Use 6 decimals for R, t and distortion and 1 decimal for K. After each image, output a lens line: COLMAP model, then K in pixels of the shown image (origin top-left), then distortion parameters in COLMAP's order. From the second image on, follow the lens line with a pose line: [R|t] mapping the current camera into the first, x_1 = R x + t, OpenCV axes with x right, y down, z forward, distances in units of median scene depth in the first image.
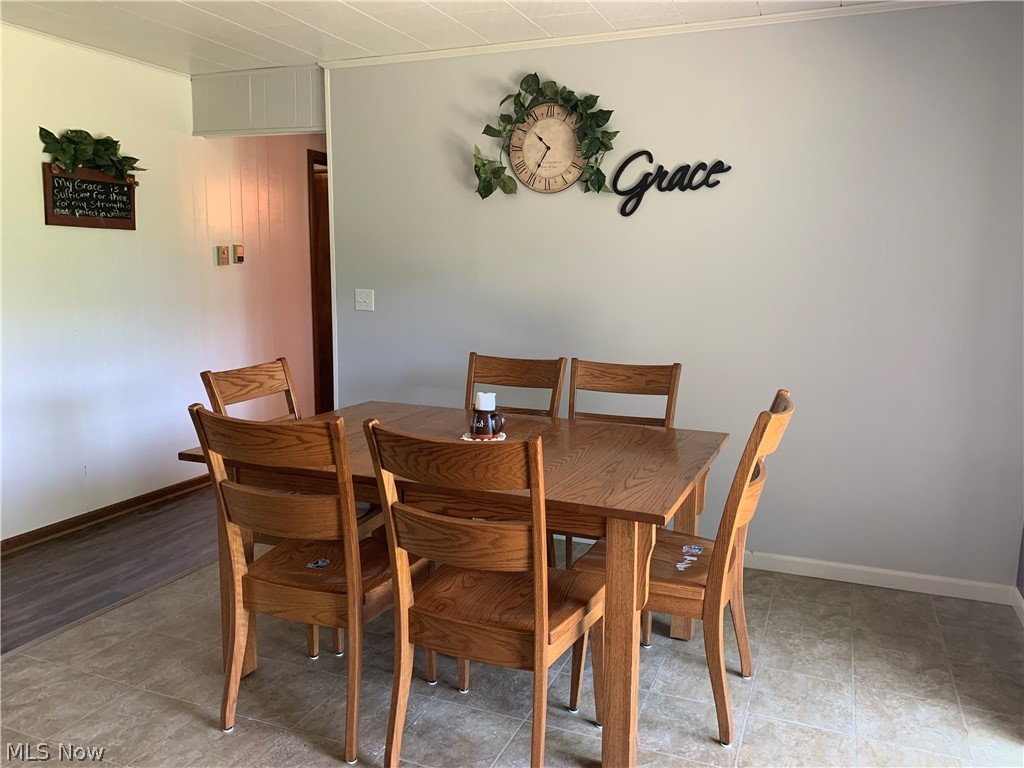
lens RADIAL K [[795.6, 0, 512.0], [0, 795.6, 384.0], [0, 0, 1]] dist [0.034862, -0.012915]
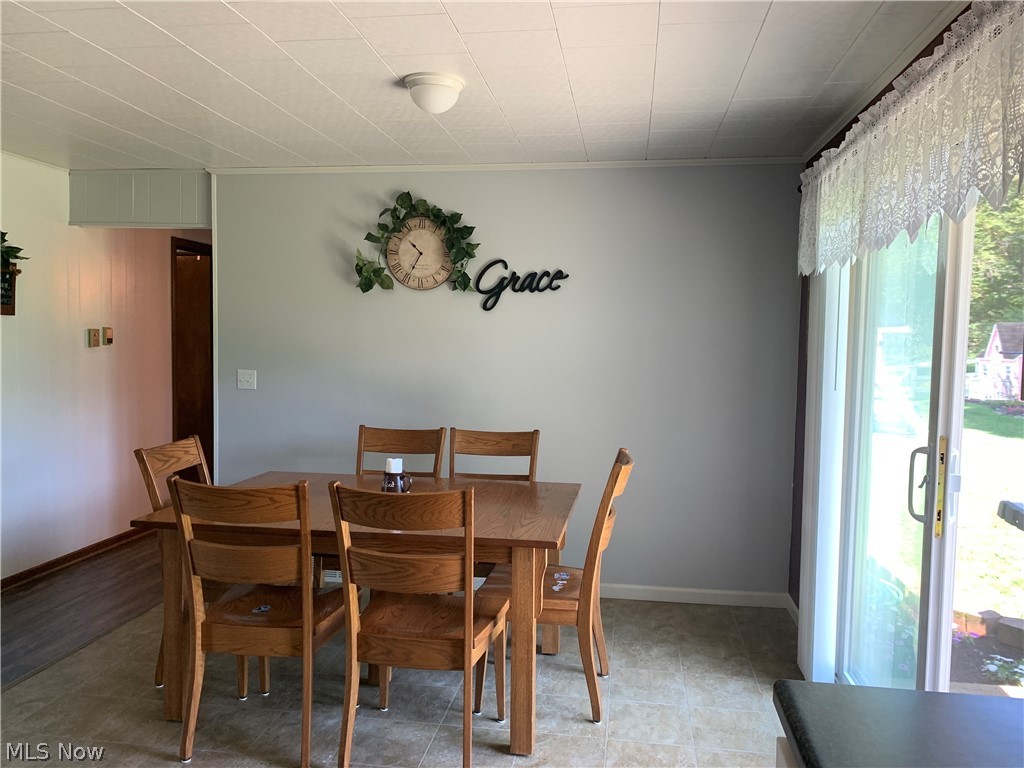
lens RADIAL K [[784.6, 0, 512.0], [0, 784.6, 384.0], [0, 0, 1]] dist [0.100304, -0.108029]
pose [[0.972713, -0.011161, 0.231745, -0.125412], [0.030585, 0.996294, -0.080391, -0.000682], [-0.229989, 0.085285, 0.969449, -0.210303]]
